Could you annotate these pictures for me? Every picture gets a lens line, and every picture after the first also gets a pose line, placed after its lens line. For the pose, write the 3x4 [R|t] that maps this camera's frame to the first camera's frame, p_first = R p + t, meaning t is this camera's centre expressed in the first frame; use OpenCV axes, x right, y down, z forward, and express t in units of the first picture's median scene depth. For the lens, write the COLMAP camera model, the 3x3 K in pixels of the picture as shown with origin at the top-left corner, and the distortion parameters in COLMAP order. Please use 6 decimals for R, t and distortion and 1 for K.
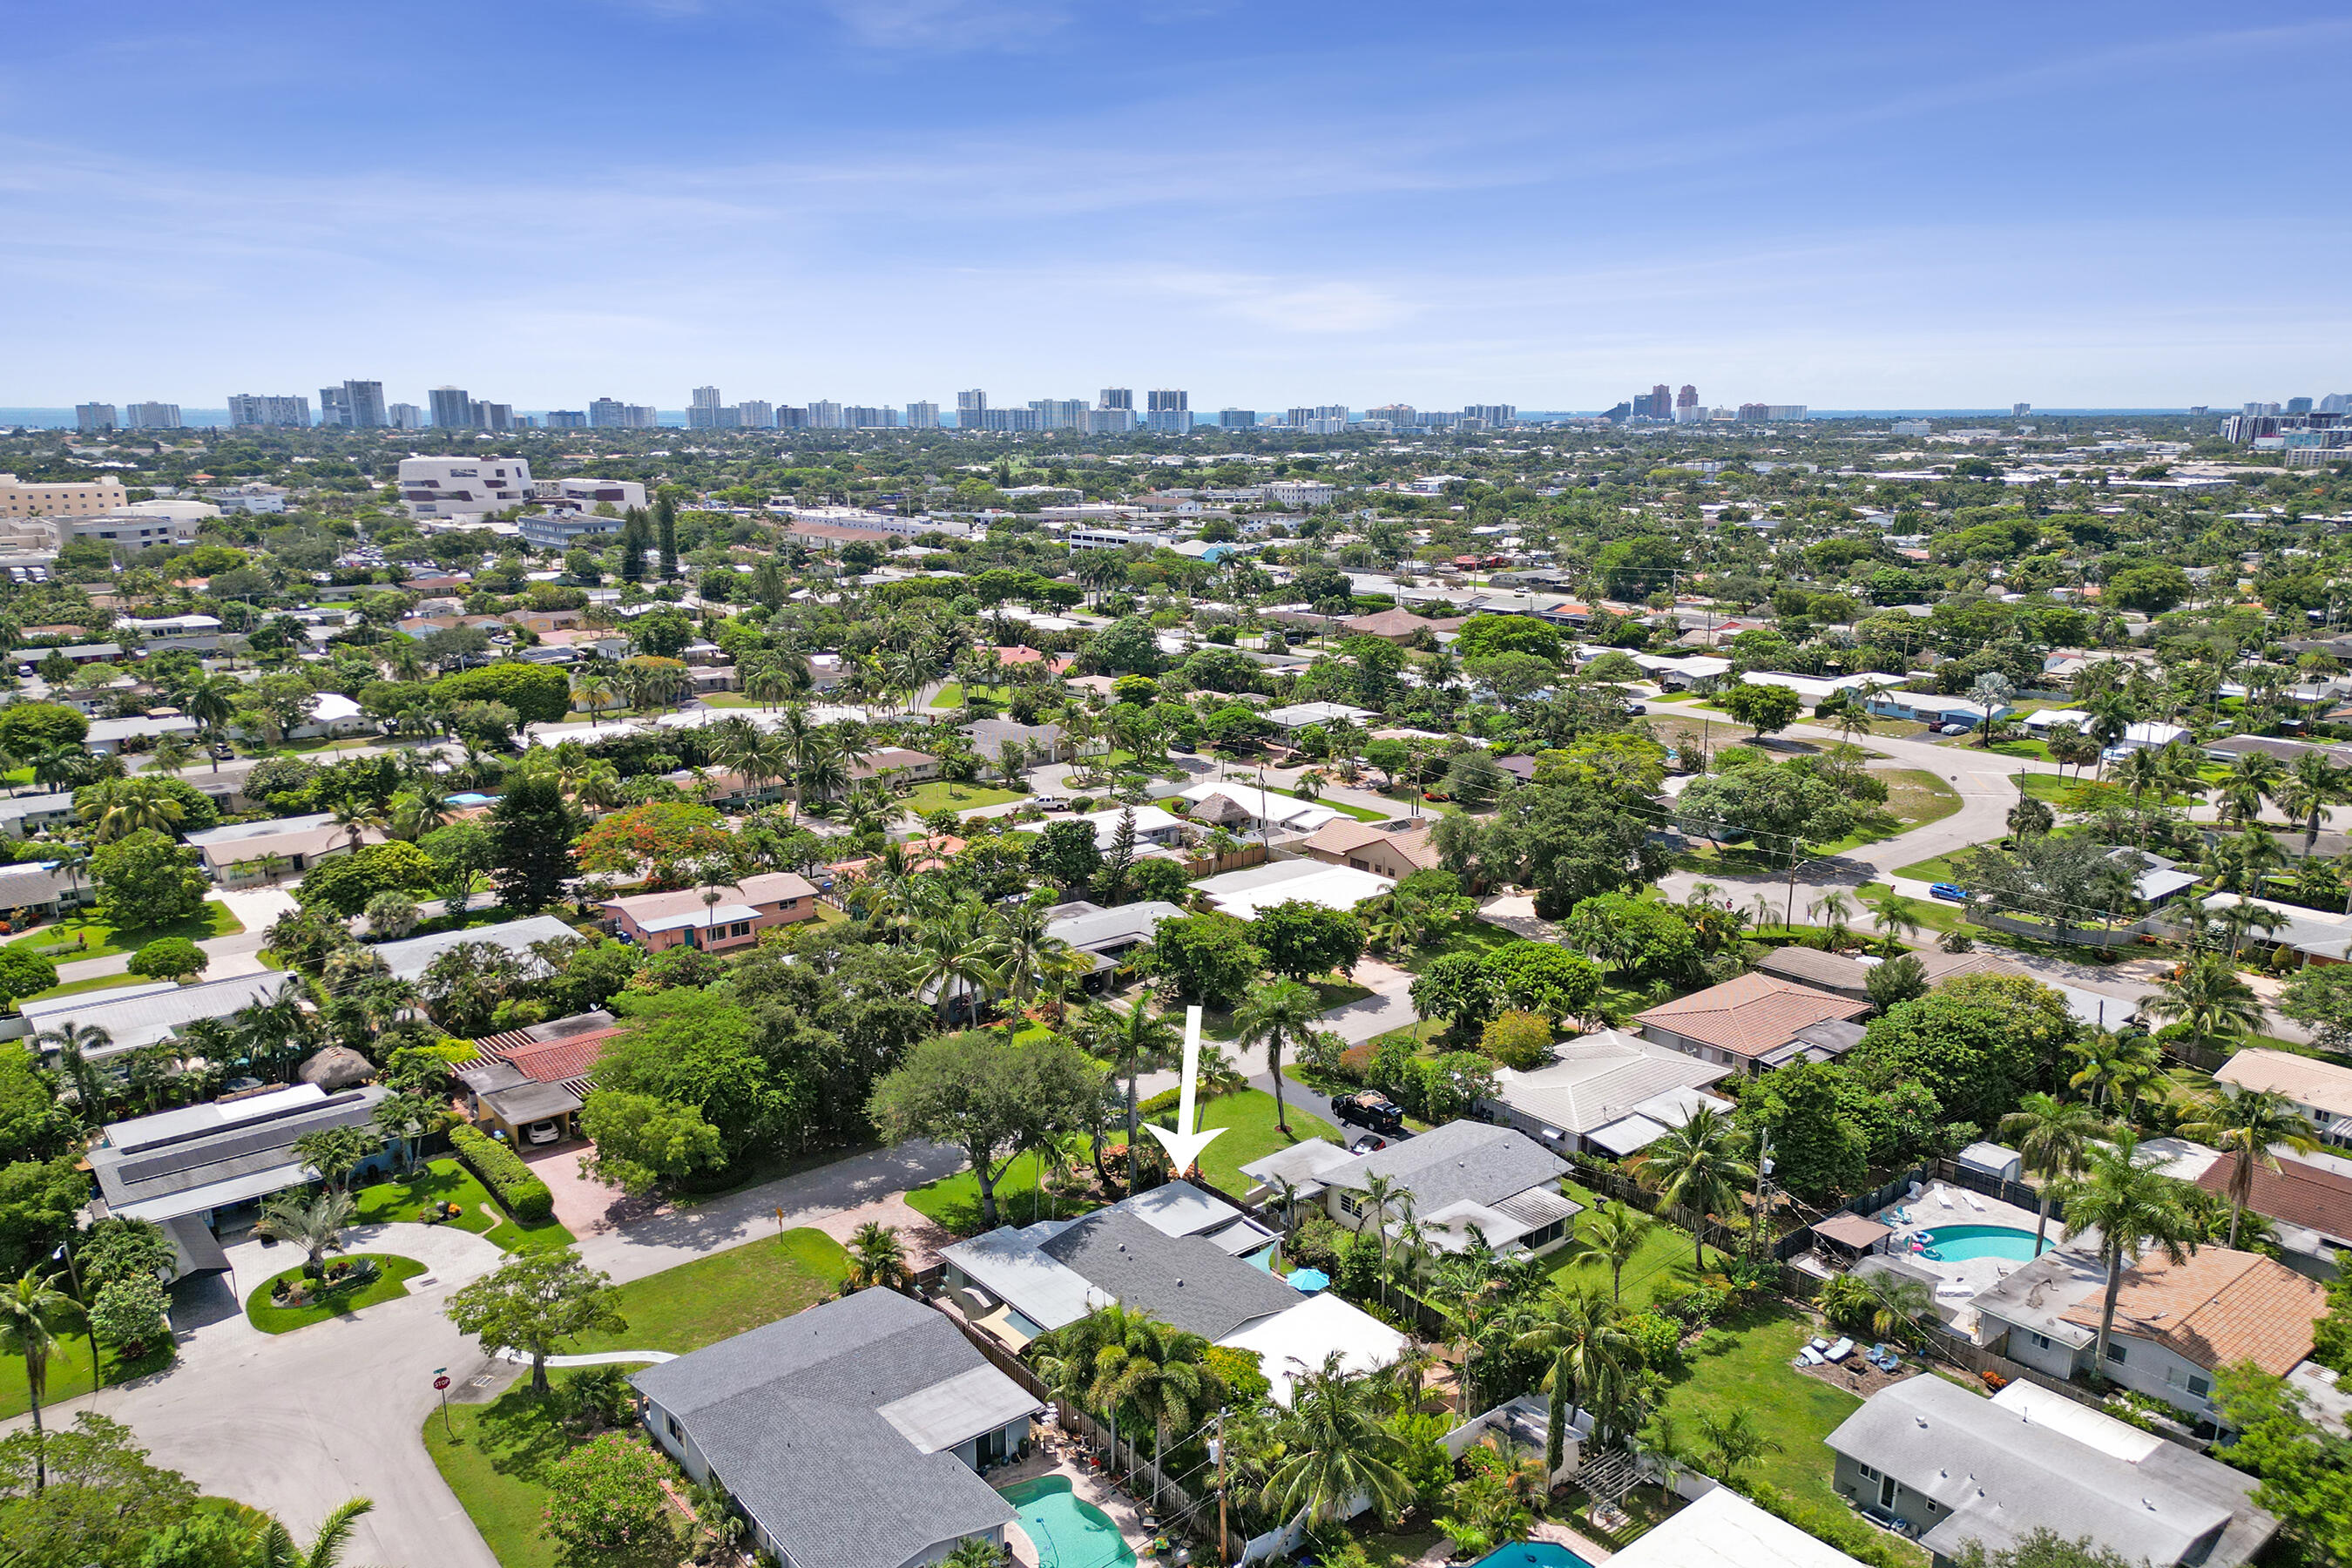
lens RADIAL K [[1675.8, 0, 1174.9], [0, 1675.8, 831.0], [0, 0, 1]] dist [0.064106, -0.053186]
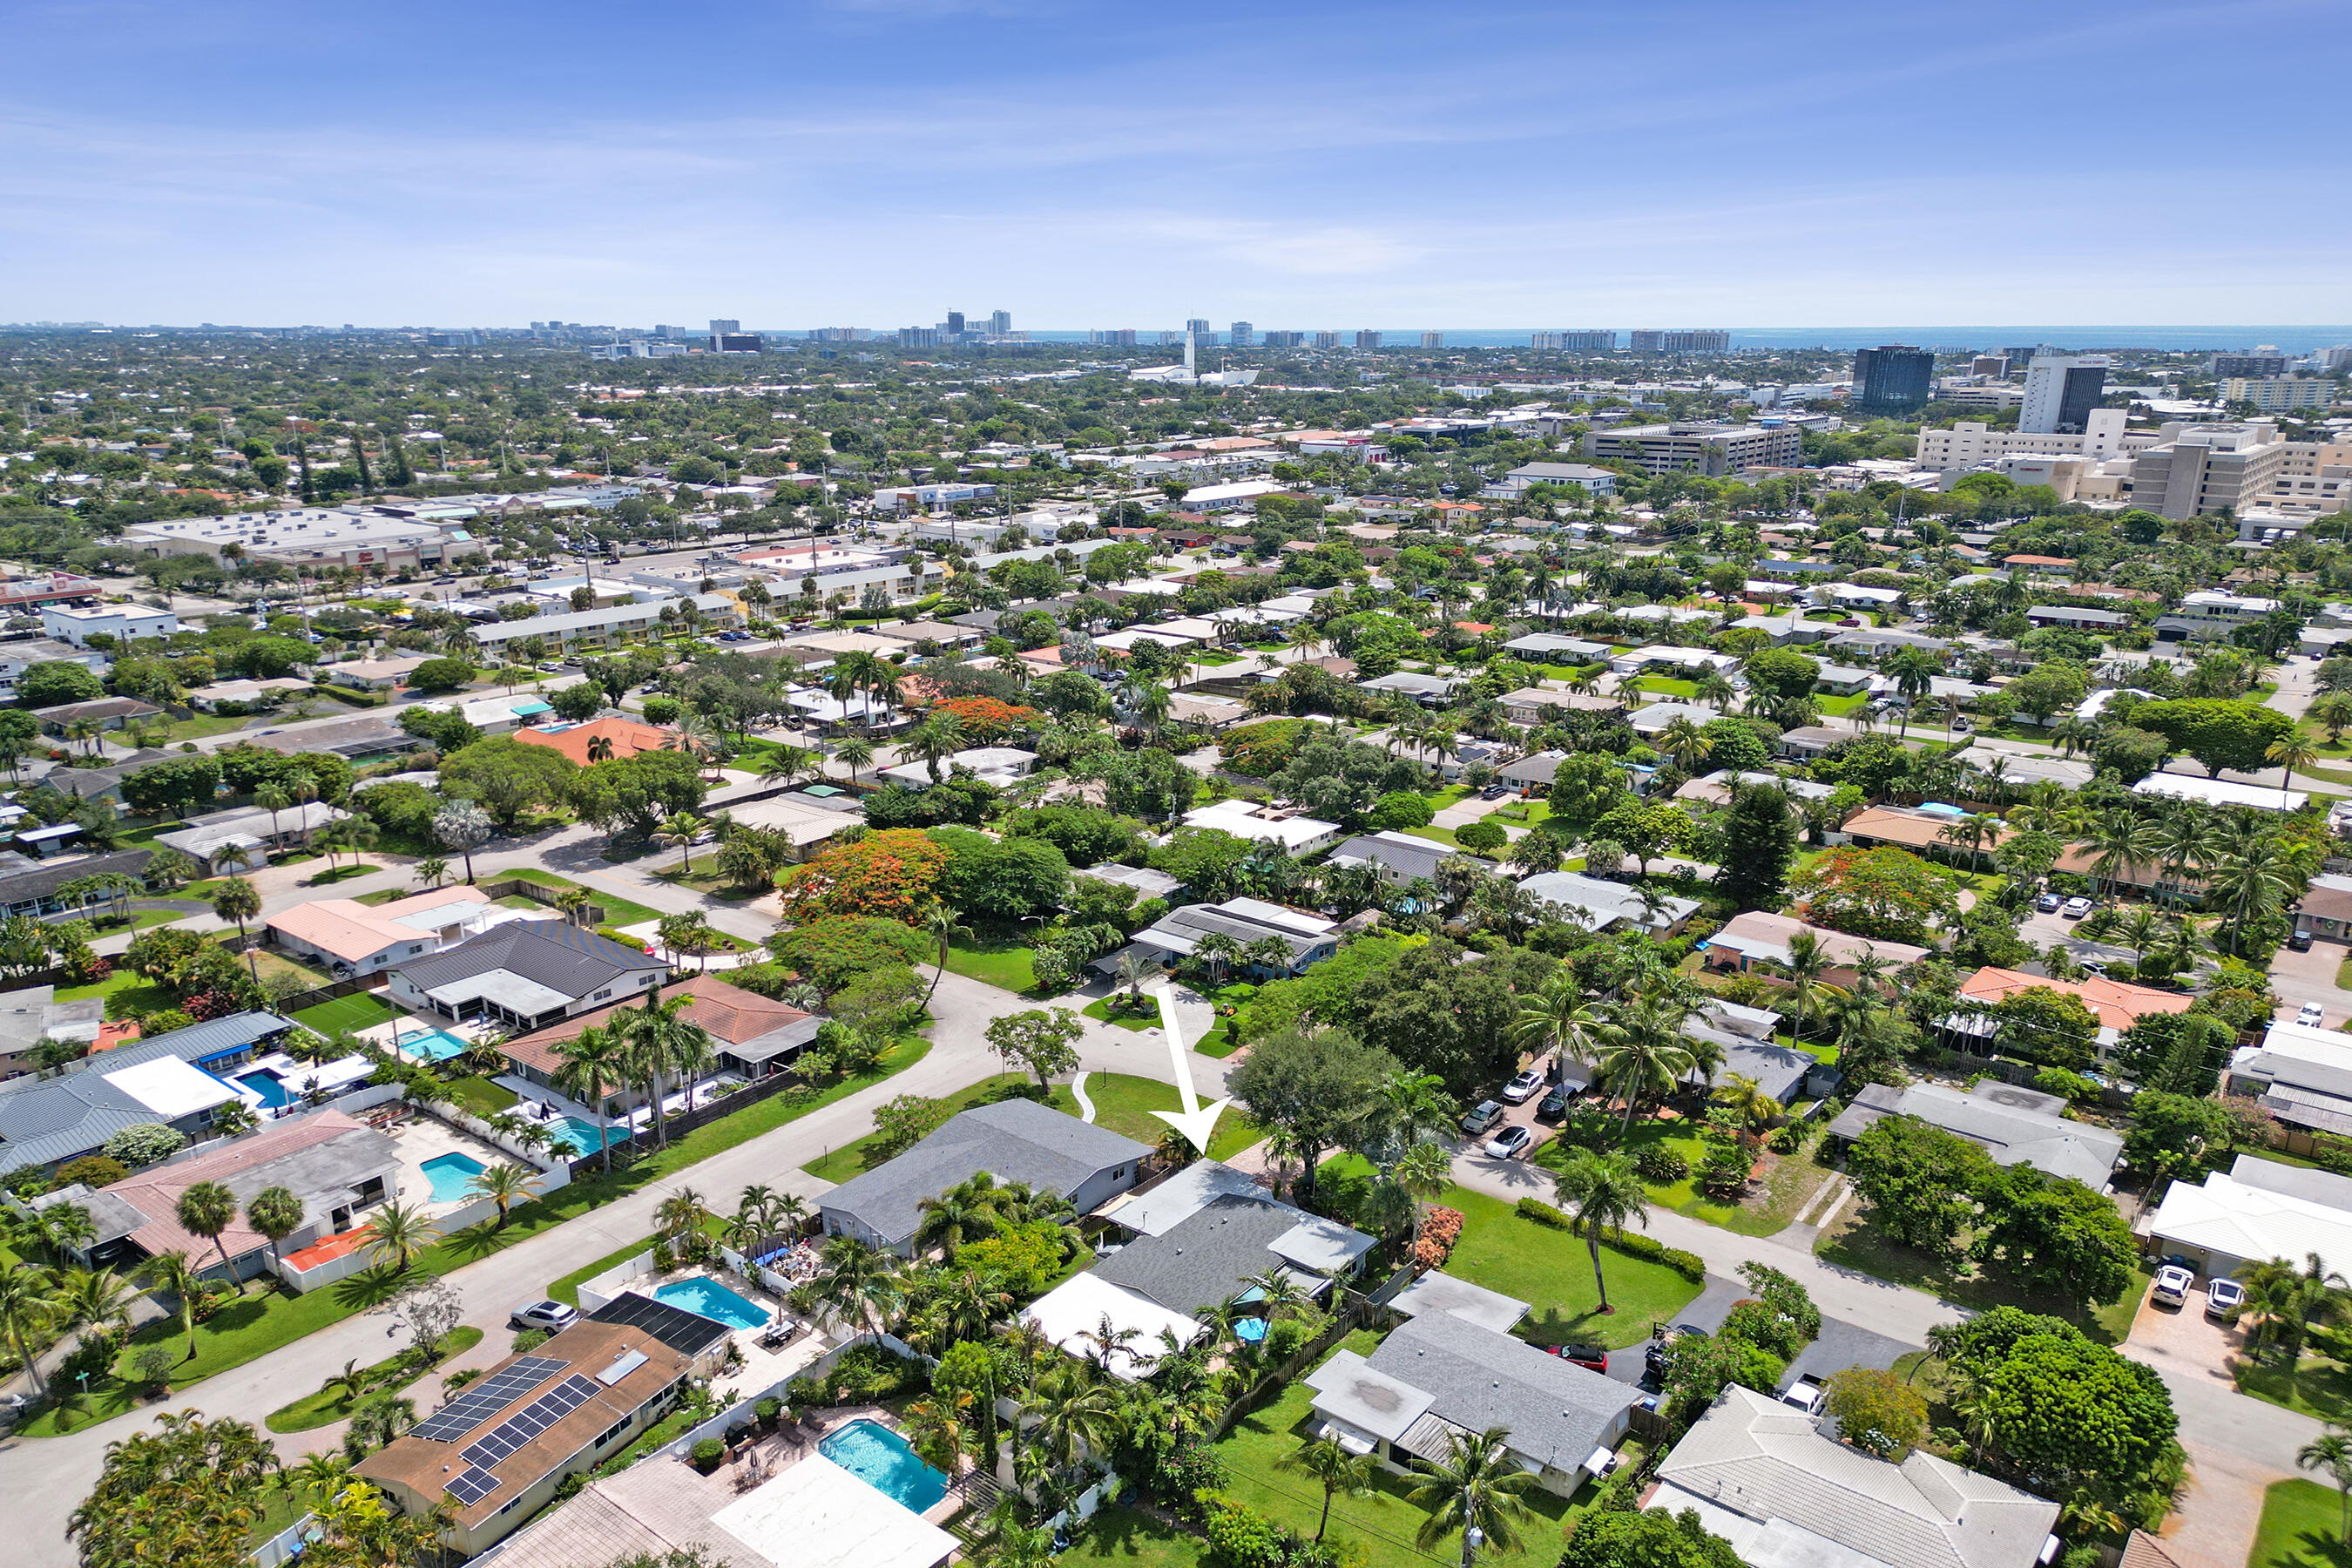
lens RADIAL K [[1672.8, 0, 1176.0], [0, 1672.8, 784.0], [0, 0, 1]] dist [0.067420, -0.074415]
pose [[0.209932, 0.255047, -0.943864, 0.486903], [-0.235735, 0.950100, 0.204300, -0.139535], [0.948872, 0.179613, 0.259580, 0.276839]]
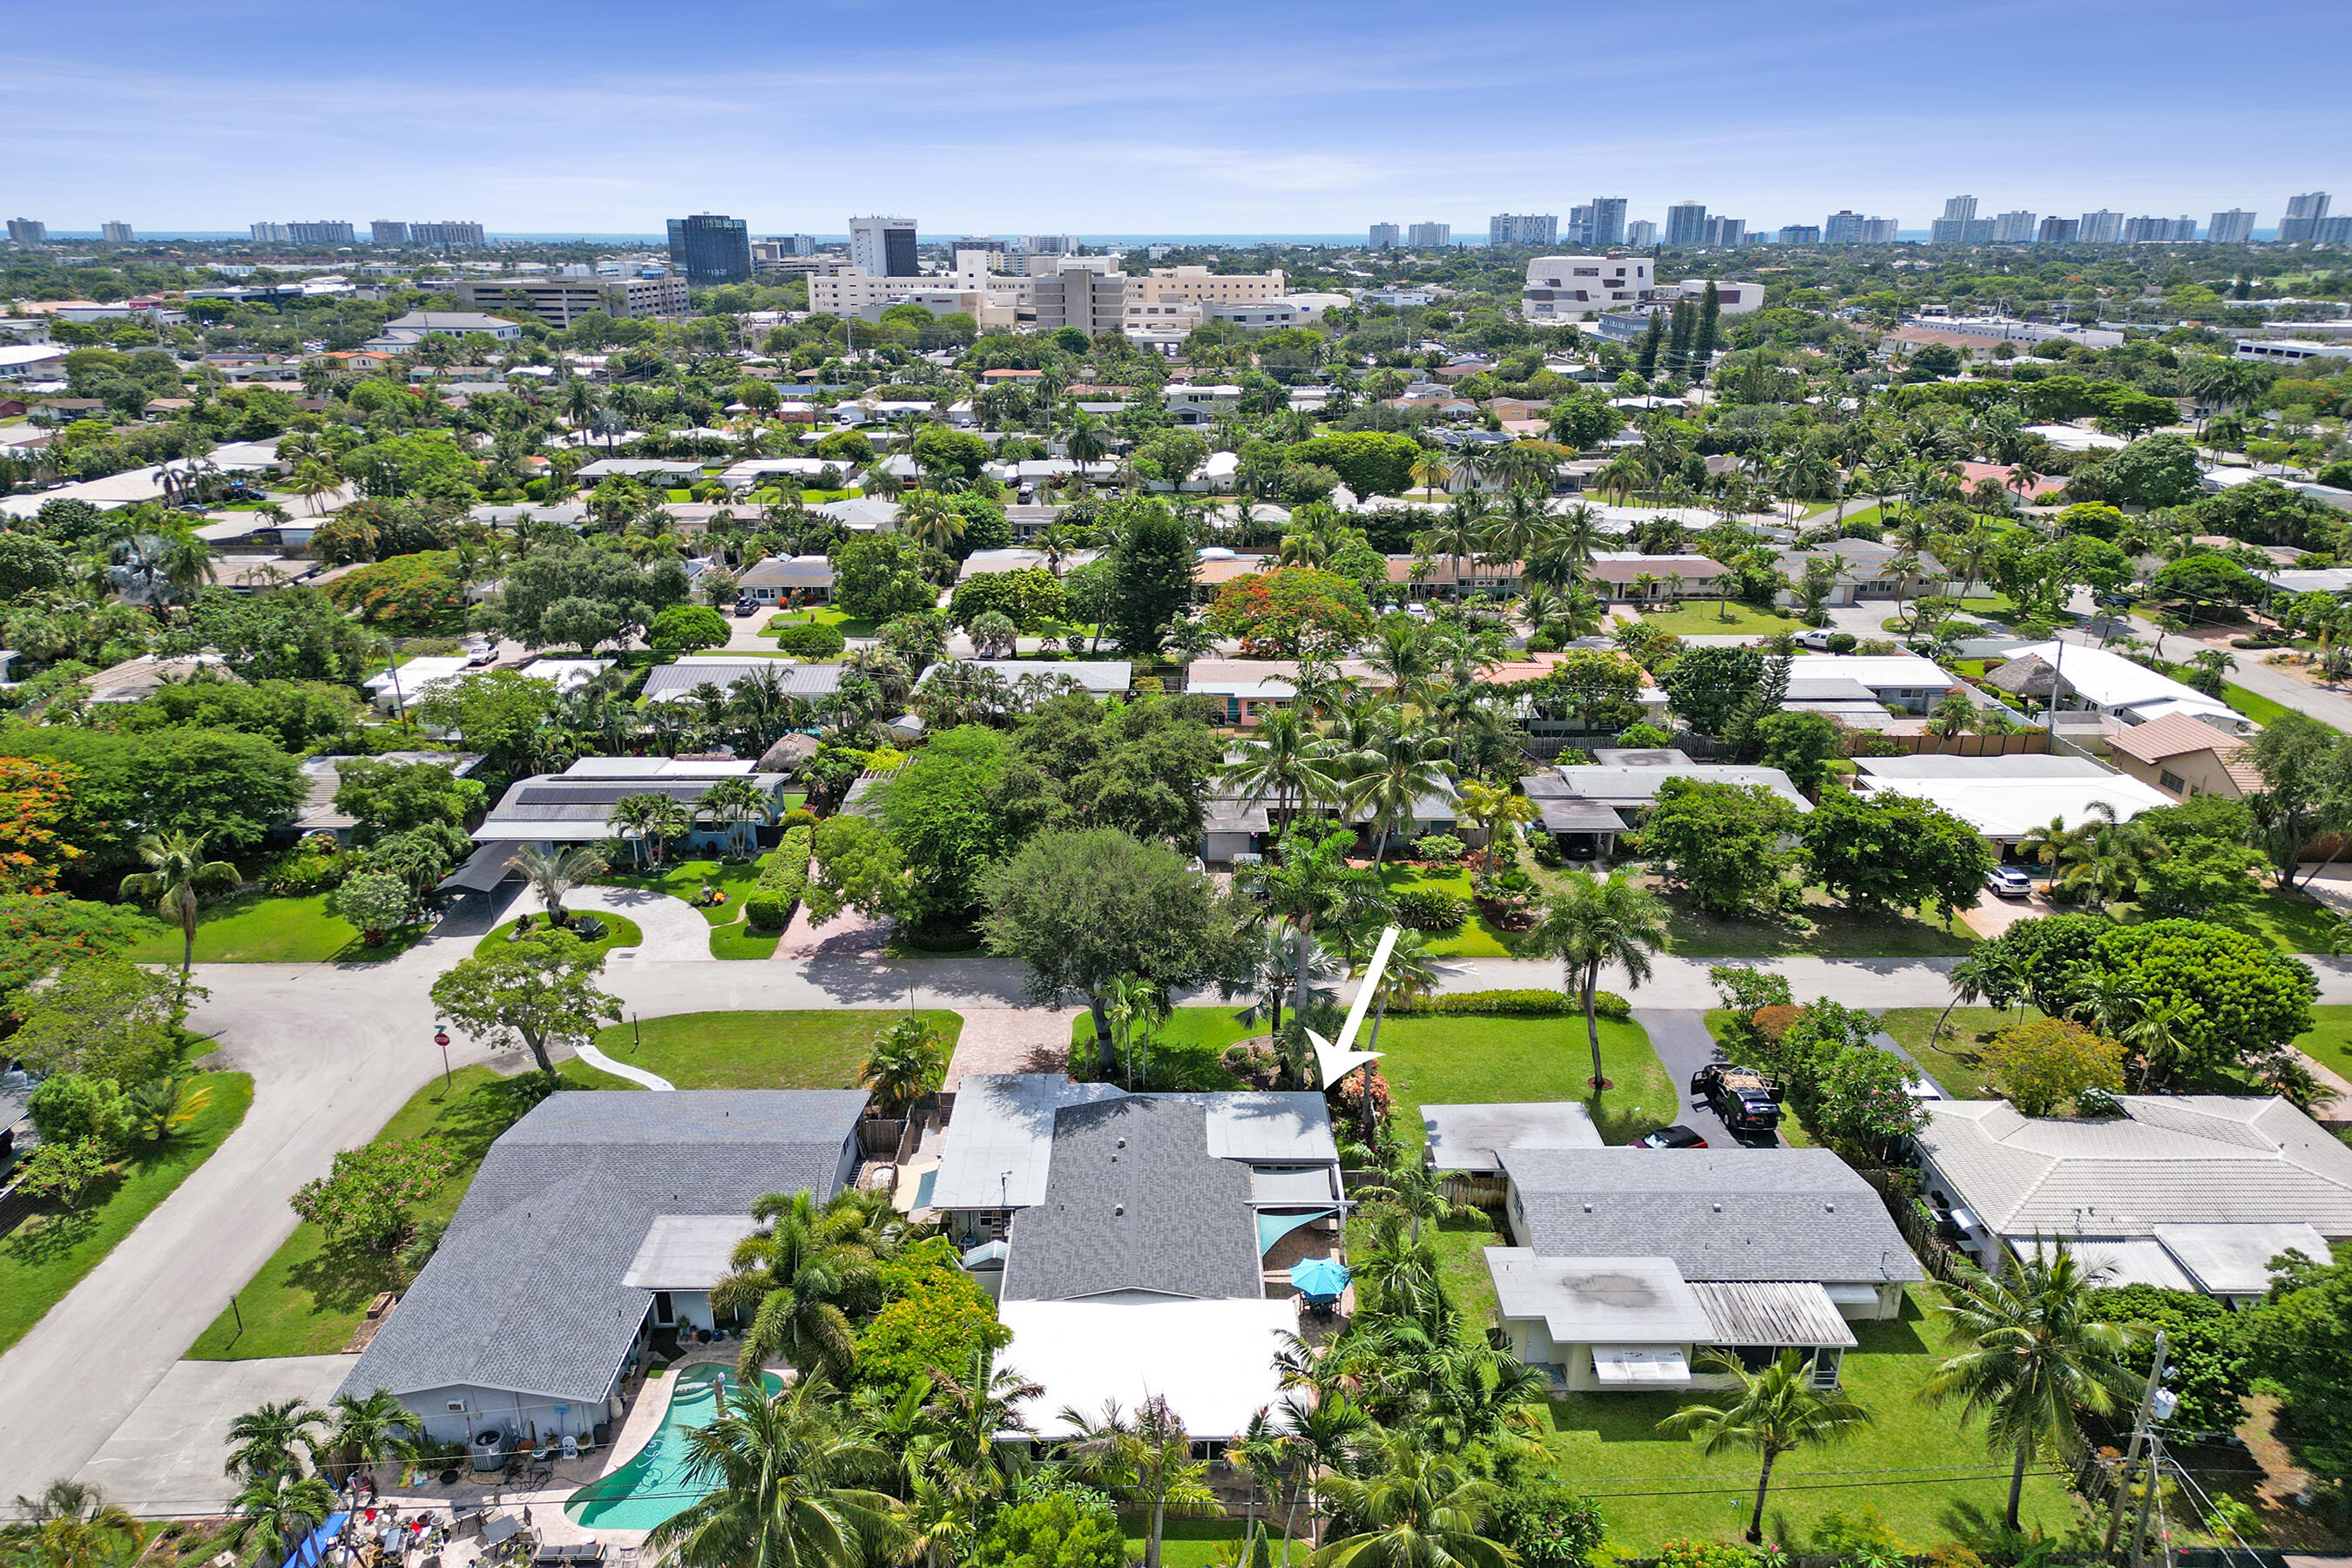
lens RADIAL K [[1675.8, 0, 1174.9], [0, 1675.8, 831.0], [0, 0, 1]] dist [0.064106, -0.053186]
pose [[0.778080, 0.210758, -0.591754, 0.186754], [-0.152159, 0.977216, 0.147974, -0.000573], [0.609458, -0.025095, 0.792421, 0.201263]]
